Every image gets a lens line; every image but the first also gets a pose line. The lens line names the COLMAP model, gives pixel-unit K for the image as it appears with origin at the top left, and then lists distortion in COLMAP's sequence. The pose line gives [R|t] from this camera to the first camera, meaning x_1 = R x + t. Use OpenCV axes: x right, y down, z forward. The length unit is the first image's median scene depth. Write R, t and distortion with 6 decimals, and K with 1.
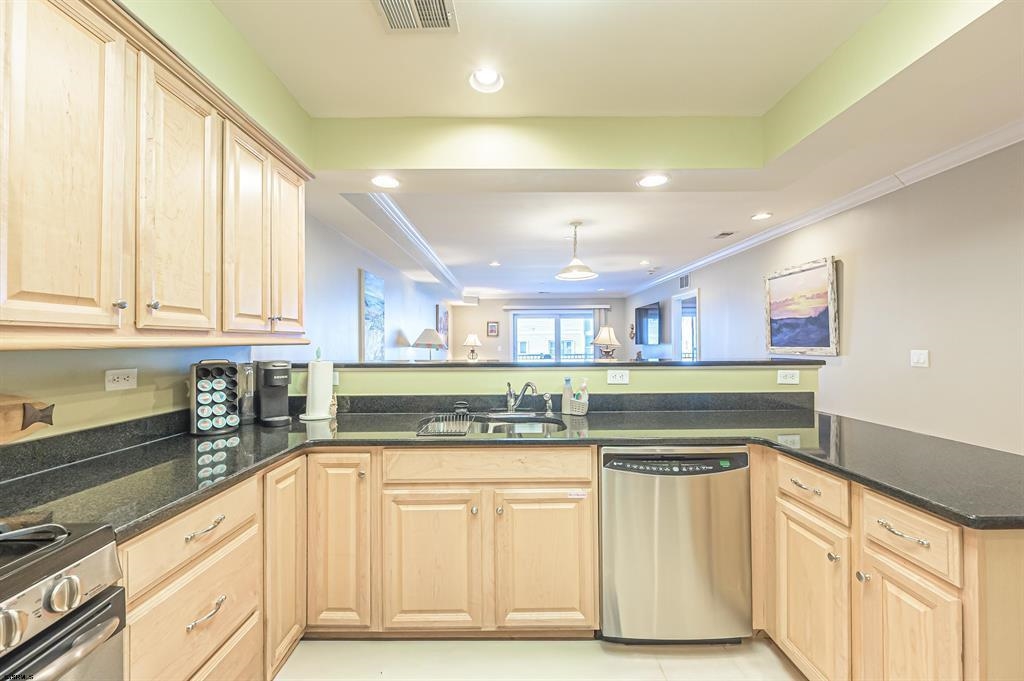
lens RADIAL K [[403.4, 0, 512.0], [0, 403.4, 340.5], [0, 0, 1]] dist [-0.001144, -0.000236]
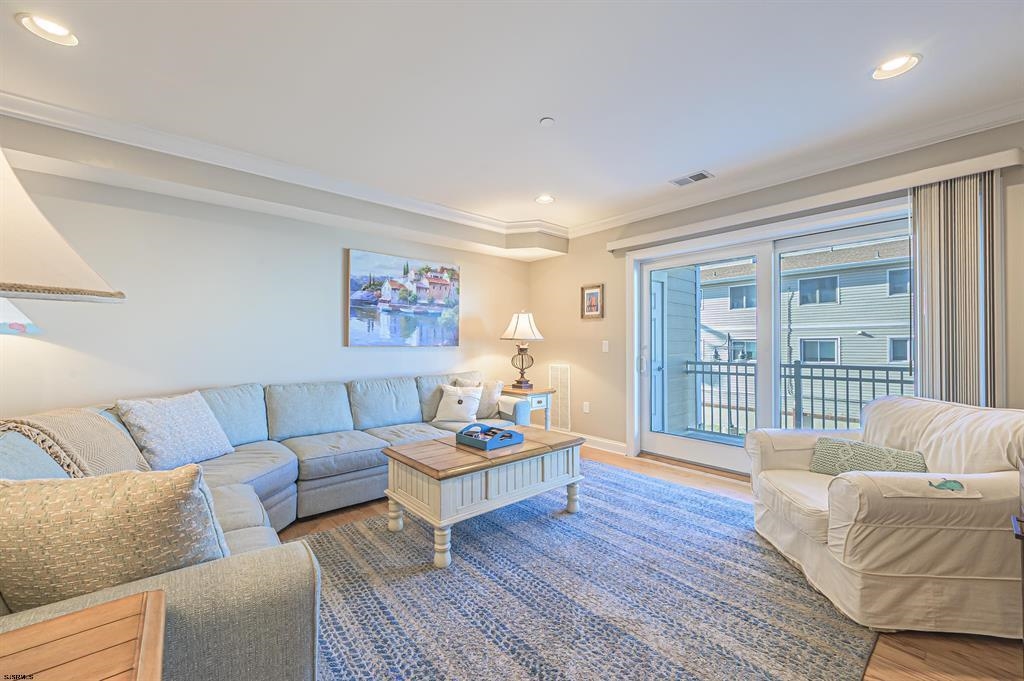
lens RADIAL K [[403.4, 0, 512.0], [0, 403.4, 340.5], [0, 0, 1]] dist [-0.001144, -0.000236]
pose [[0.650549, -0.002046, -0.759462, 1.353599], [0.000935, 0.999998, -0.001893, 0.085196], [0.759464, 0.000521, 0.650549, 3.855171]]
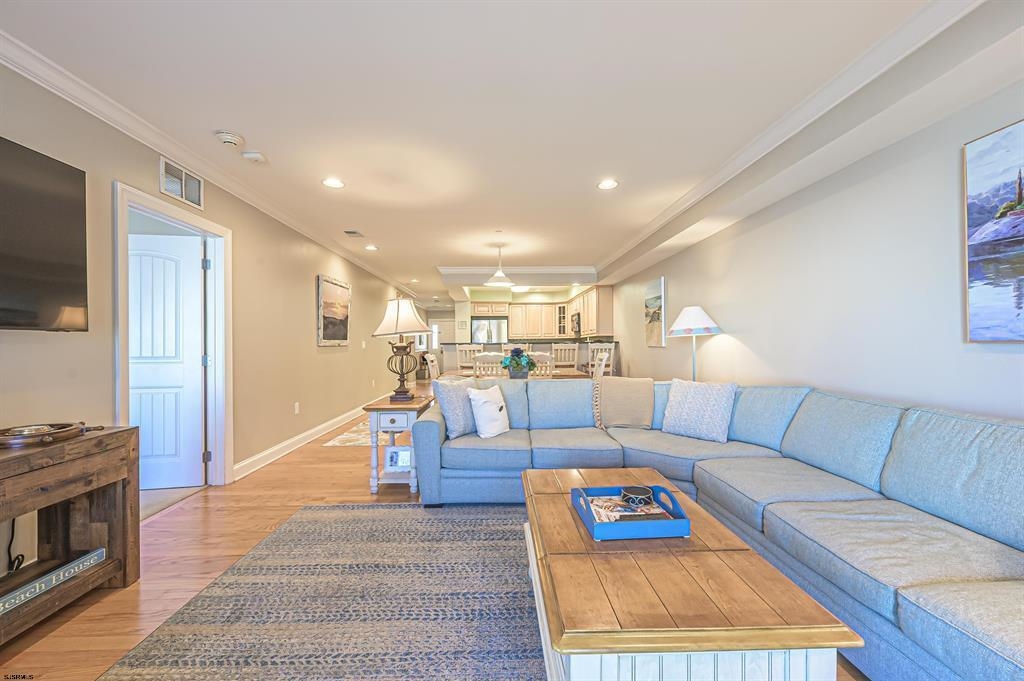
lens RADIAL K [[403.4, 0, 512.0], [0, 403.4, 340.5], [0, 0, 1]] dist [-0.001144, -0.000236]
pose [[-0.999381, 0.013585, -0.032443, 0.397666], [0.014024, 0.999812, -0.013363, 0.106227], [0.032255, -0.013810, -0.999384, 5.621663]]
